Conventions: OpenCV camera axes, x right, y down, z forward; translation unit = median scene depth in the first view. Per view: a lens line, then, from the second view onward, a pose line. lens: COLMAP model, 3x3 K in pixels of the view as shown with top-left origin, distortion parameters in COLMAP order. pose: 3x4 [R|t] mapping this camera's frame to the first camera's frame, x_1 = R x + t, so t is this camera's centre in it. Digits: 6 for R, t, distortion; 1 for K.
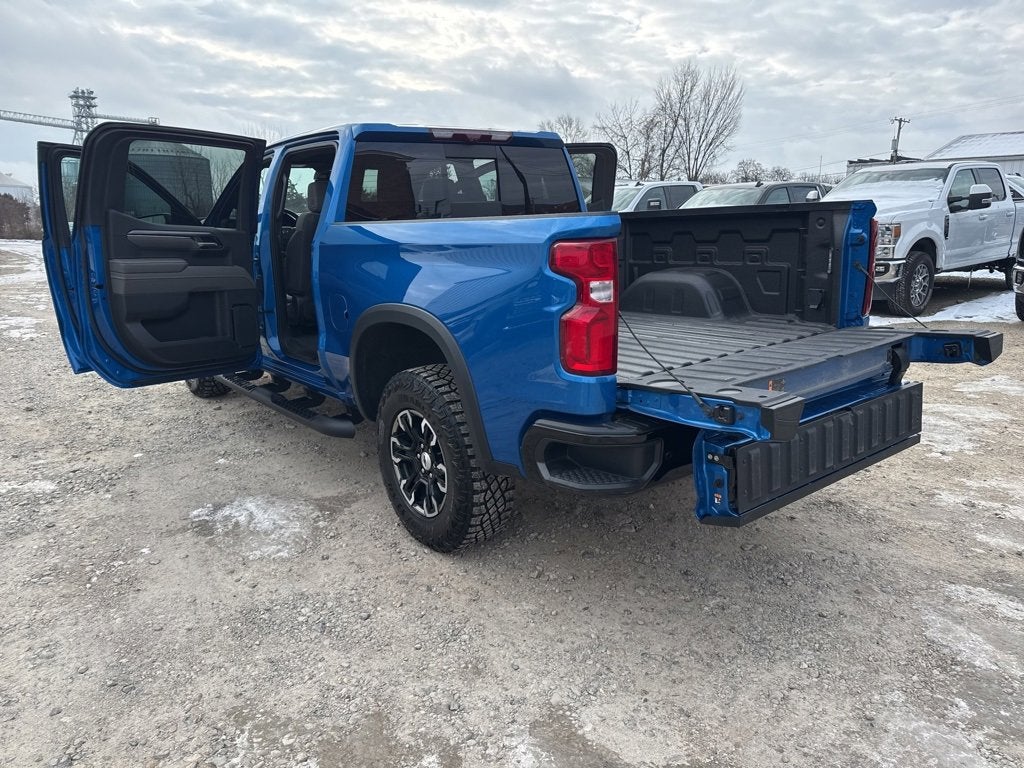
lens RADIAL K [[720.8, 0, 504.5], [0, 720.8, 386.9], [0, 0, 1]] dist [0.034062, -0.037988]
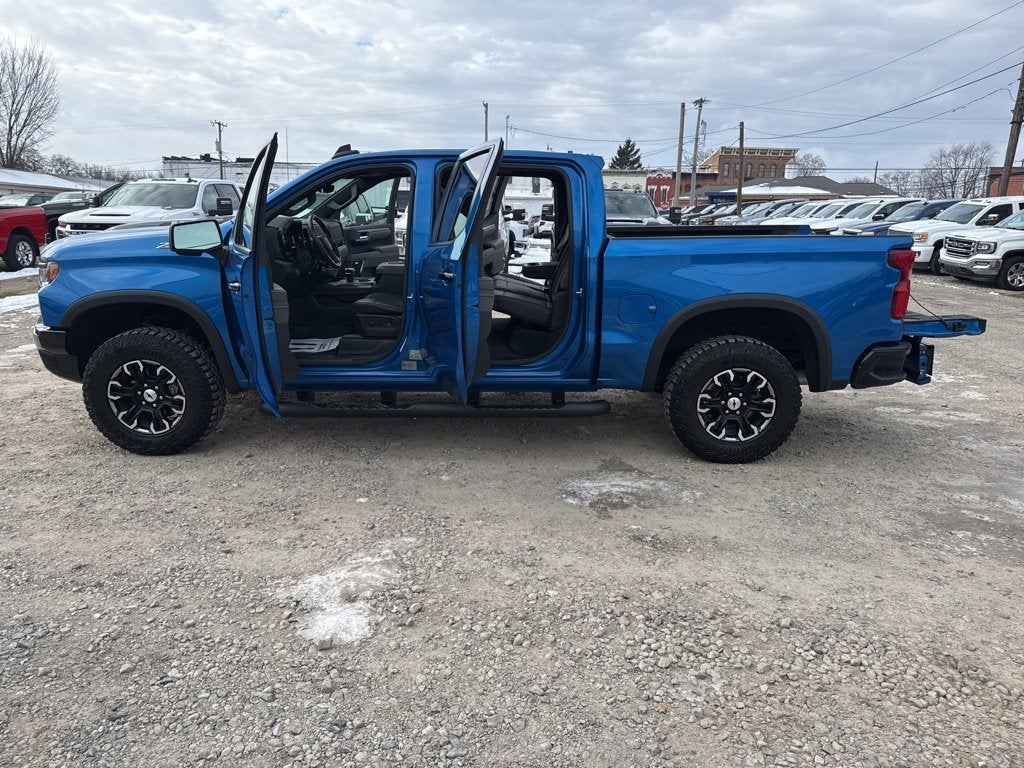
lens RADIAL K [[720.8, 0, 507.0], [0, 720.8, 383.5], [0, 0, 1]] dist [0.034062, -0.037988]
pose [[0.612333, -0.157285, 0.774797, -1.095513], [0.154658, 0.984907, 0.077710, -0.087521], [-0.775325, 0.072244, 0.627416, 0.319019]]
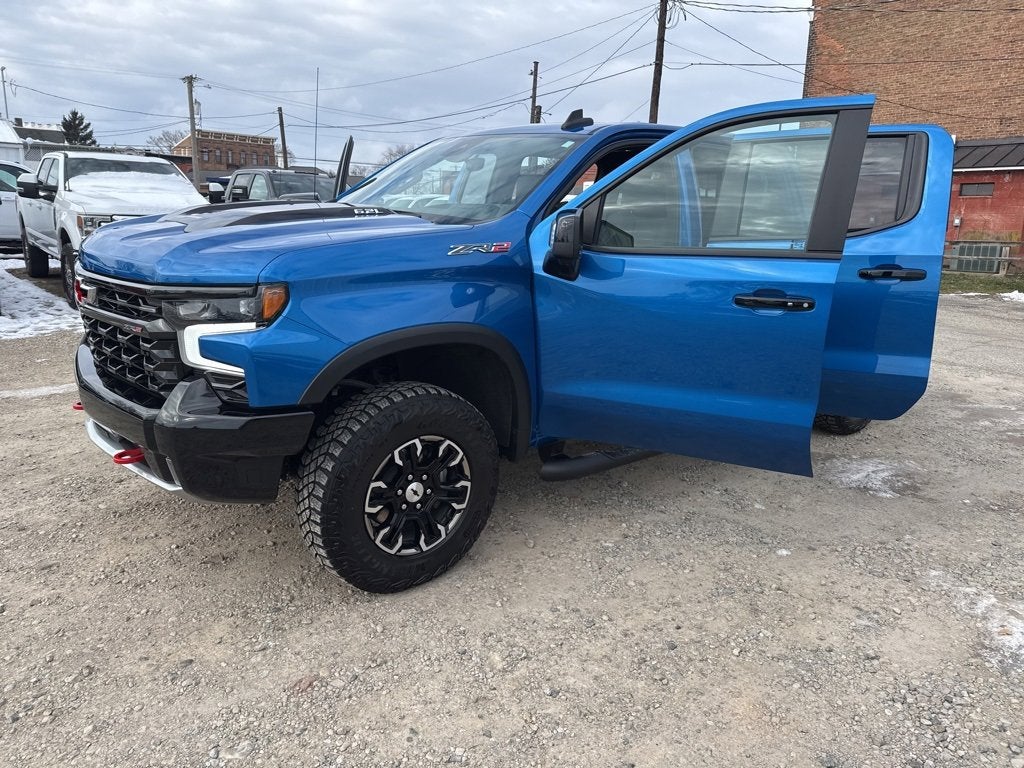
lens RADIAL K [[720.8, 0, 508.6], [0, 720.8, 367.0], [0, 0, 1]] dist [0.034062, -0.037988]
pose [[-0.039592, -0.193384, 0.980324, -1.217479], [0.193434, 0.961051, 0.197395, -0.289357], [-0.980314, 0.197444, -0.000643, 1.283376]]
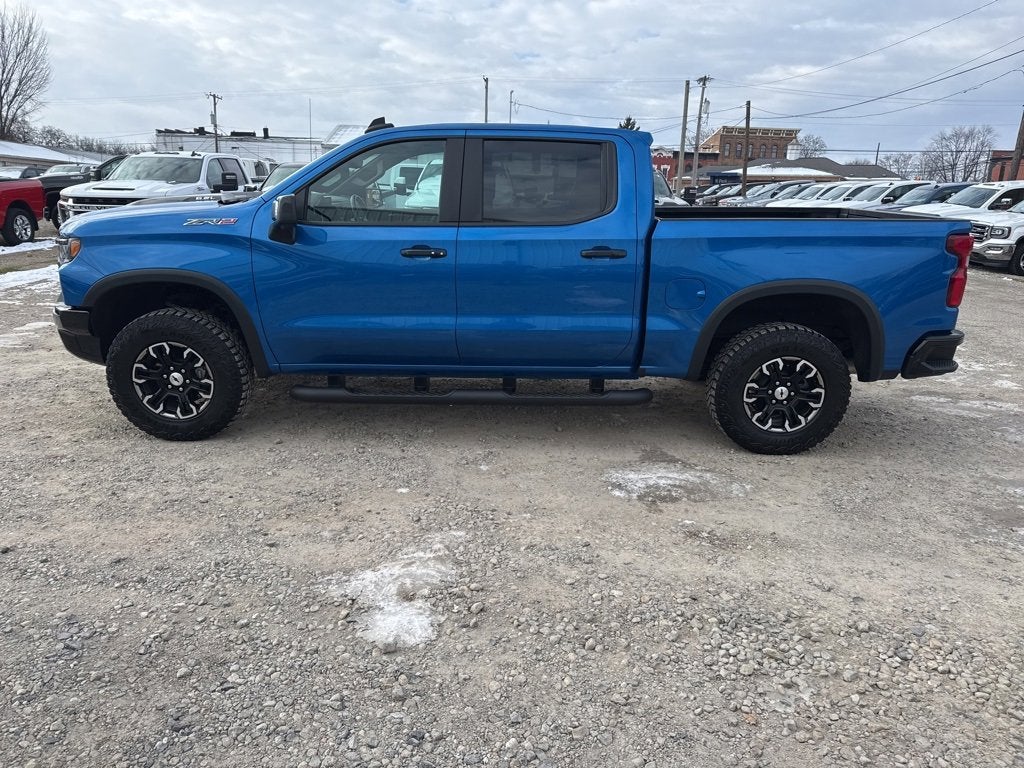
lens RADIAL K [[720.8, 0, 507.2], [0, 720.8, 391.3], [0, 0, 1]] dist [0.034062, -0.037988]
pose [[0.608128, -0.180837, 0.772967, -1.105021], [0.144563, 0.982654, 0.116159, -0.102793], [-0.780565, 0.041103, 0.623722, 0.390437]]
